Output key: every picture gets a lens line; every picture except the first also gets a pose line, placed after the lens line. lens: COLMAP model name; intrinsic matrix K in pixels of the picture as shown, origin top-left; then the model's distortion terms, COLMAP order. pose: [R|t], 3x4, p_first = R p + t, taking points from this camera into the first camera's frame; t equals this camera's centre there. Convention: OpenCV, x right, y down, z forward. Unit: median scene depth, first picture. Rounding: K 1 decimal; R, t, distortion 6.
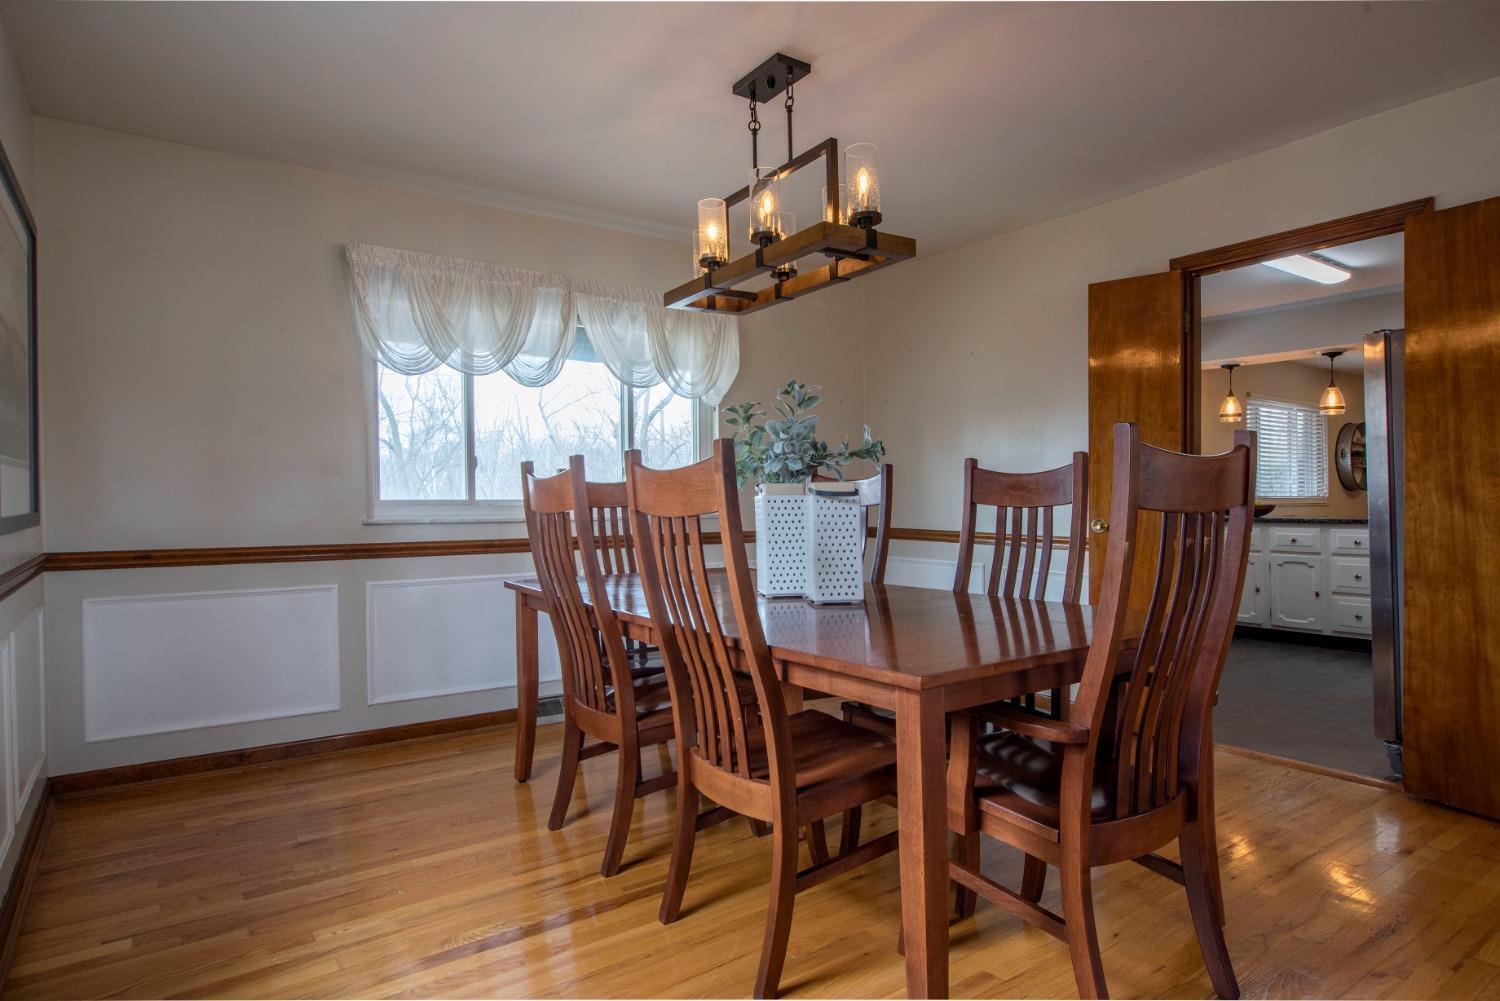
lens RADIAL K [[848.2, 0, 750.0], [0, 848.2, 500.5], [0, 0, 1]] dist [0.003821, 0.000800]
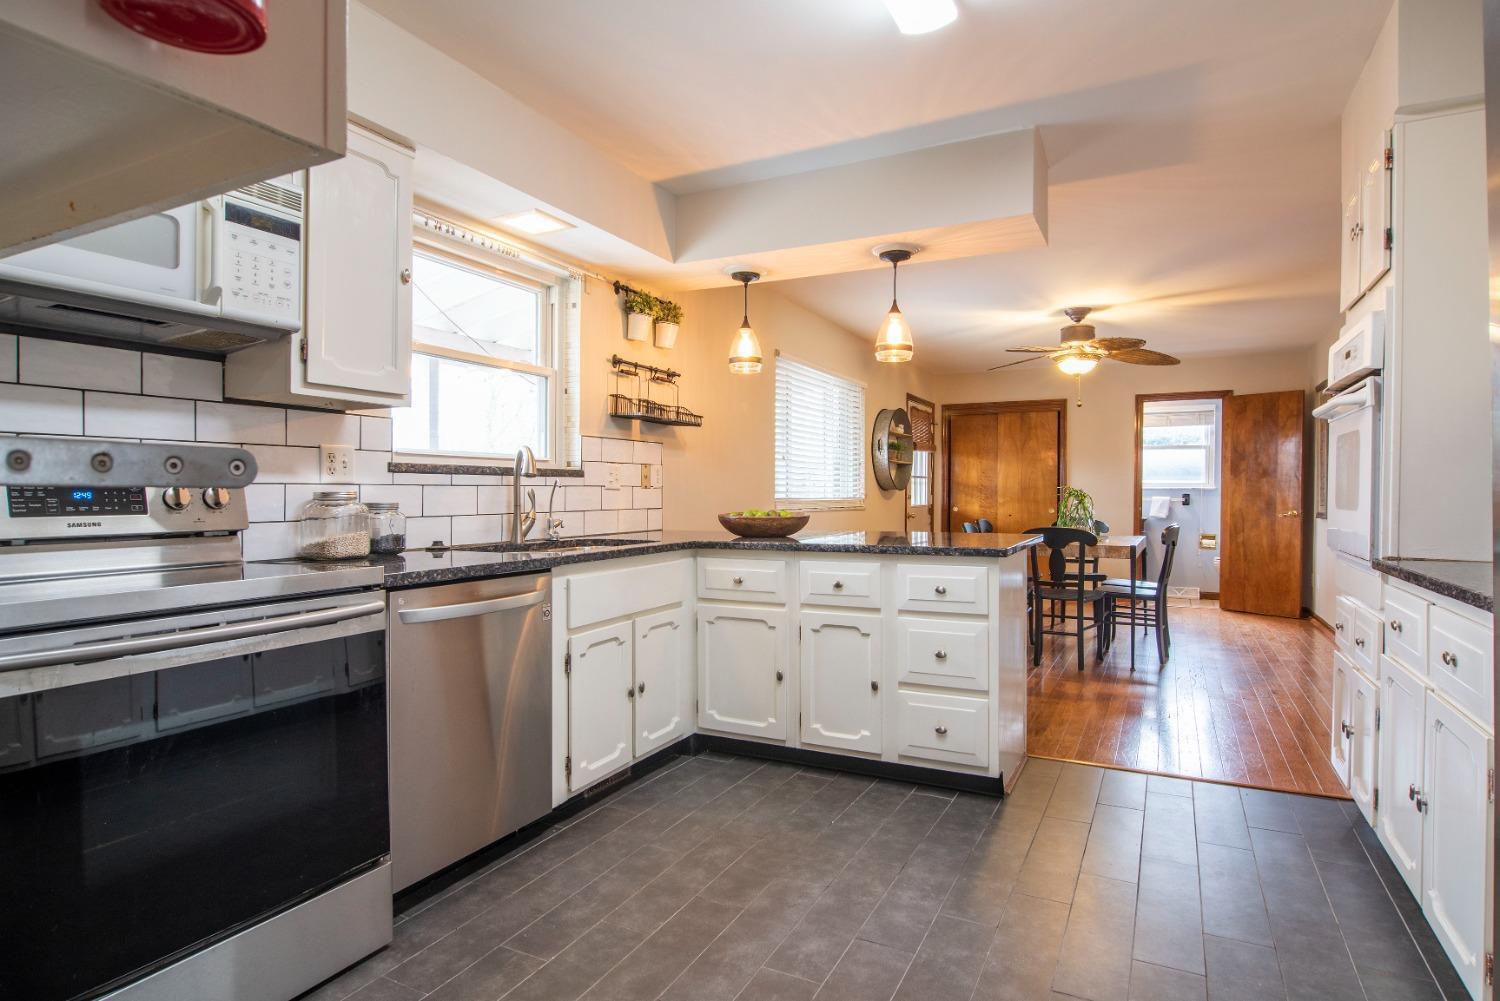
lens RADIAL K [[806.5, 0, 751.6], [0, 806.5, 494.1], [0, 0, 1]] dist [0.000948, -0.000143]
pose [[0.884469, 0.009943, 0.466493, 0.349592], [-0.009672, 0.999949, -0.002975, -0.007576], [-0.466499, -0.001881, 0.884520, 0.568427]]
